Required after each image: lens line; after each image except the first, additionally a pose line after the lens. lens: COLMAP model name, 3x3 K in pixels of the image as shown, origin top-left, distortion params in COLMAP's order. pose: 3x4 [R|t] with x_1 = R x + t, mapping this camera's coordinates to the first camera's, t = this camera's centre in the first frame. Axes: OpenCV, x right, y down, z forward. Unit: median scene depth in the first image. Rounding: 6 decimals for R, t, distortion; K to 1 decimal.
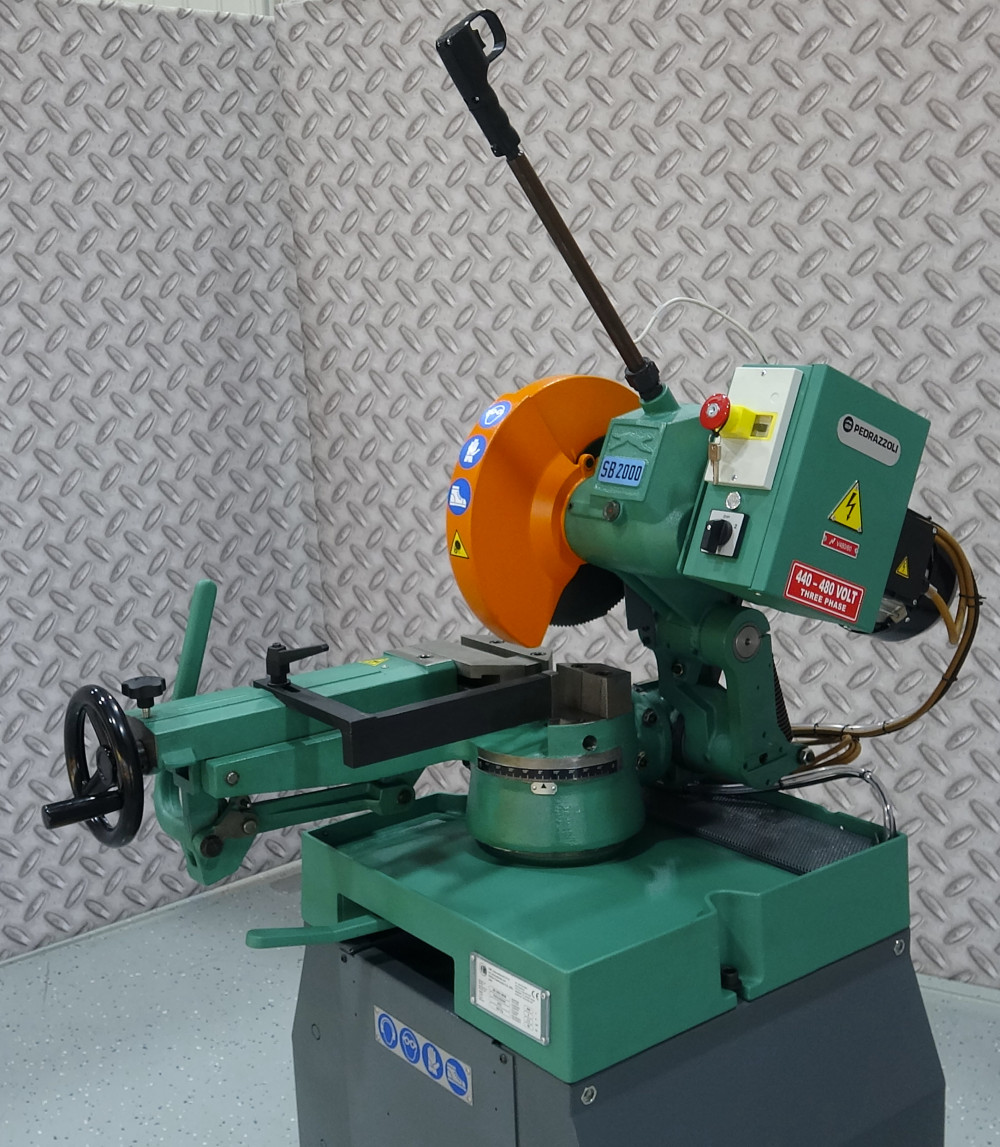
lens RADIAL K [[1449.1, 0, 499.1], [0, 1449.1, 573.9], [0, 0, 1]] dist [-0.008146, 0.000000]
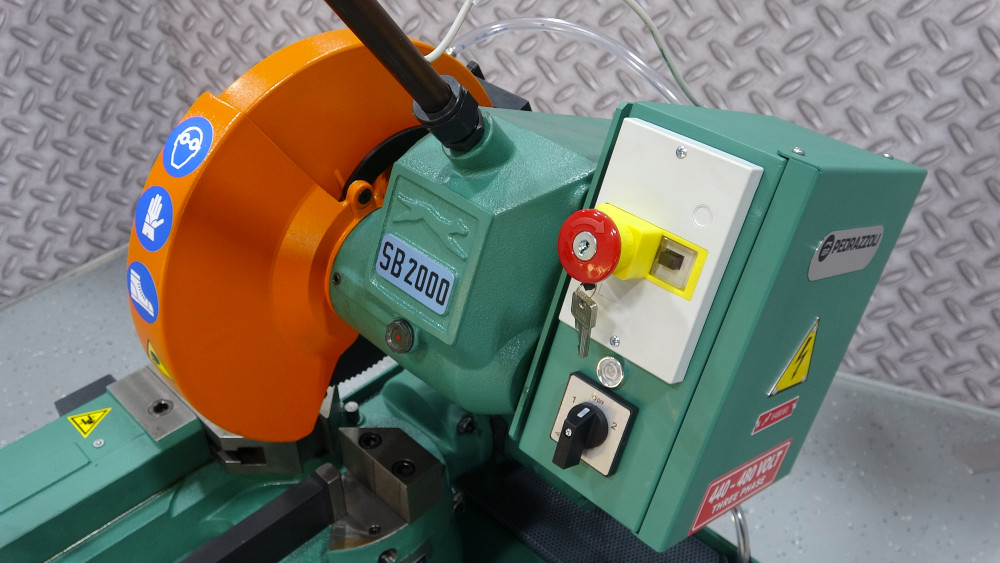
lens RADIAL K [[892.3, 0, 505.4], [0, 892.3, 281.0], [0, 0, 1]] dist [-0.008992, 0.020250]
pose [[0.988628, -0.059169, 0.138255, 0.069944], [-0.007451, 0.898941, 0.438007, -0.221061], [-0.150199, -0.434056, 0.888277, 0.667121]]
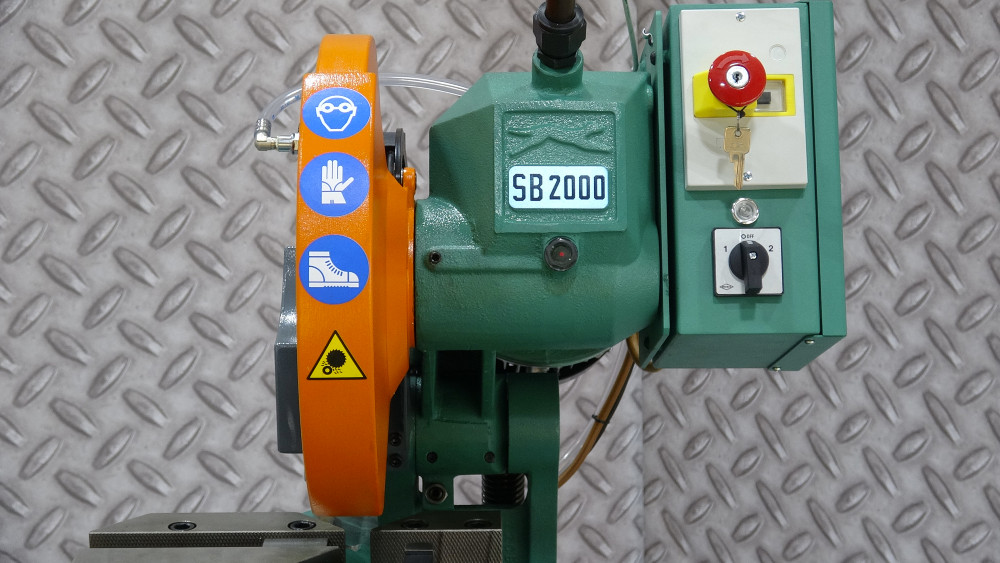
lens RADIAL K [[1845.6, 0, 499.7], [0, 1845.6, 282.4], [0, 0, 1]] dist [-0.006124, 0.000000]
pose [[0.589733, -0.153283, 0.792918, -0.544126], [0.142762, 0.986147, 0.084458, -0.099208], [-0.794880, 0.063391, 0.603447, 0.545682]]
